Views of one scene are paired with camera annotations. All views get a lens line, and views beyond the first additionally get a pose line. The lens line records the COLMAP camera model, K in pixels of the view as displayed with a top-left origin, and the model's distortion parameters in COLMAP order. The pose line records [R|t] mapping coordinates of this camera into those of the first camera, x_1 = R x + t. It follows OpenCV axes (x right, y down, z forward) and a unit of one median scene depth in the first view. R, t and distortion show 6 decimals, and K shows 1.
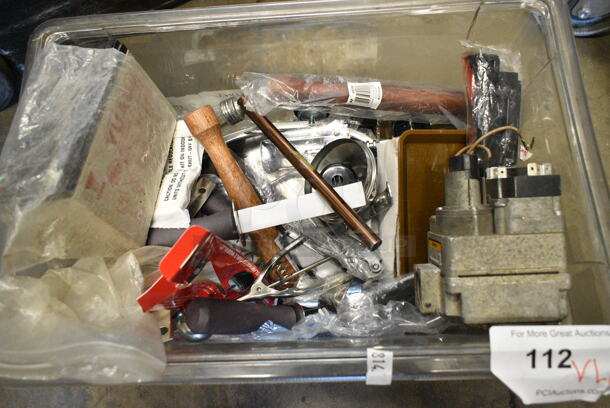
lens RADIAL K [[489.8, 0, 305.1], [0, 489.8, 204.1], [0, 0, 1]] dist [-0.002502, -0.003415]
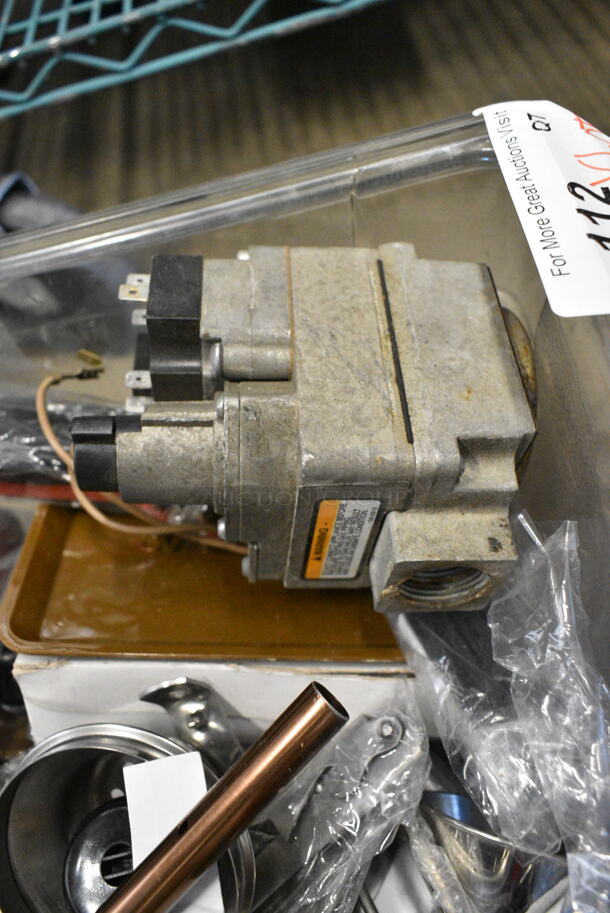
lens RADIAL K [[733.1, 0, 304.8], [0, 733.1, 458.3], [0, 0, 1]] dist [-0.002502, -0.003415]
pose [[-0.016092, -0.783570, 0.621095, -0.026587], [0.996207, 0.040558, 0.076979, 0.029797], [-0.085509, 0.619979, 0.779945, 0.596907]]
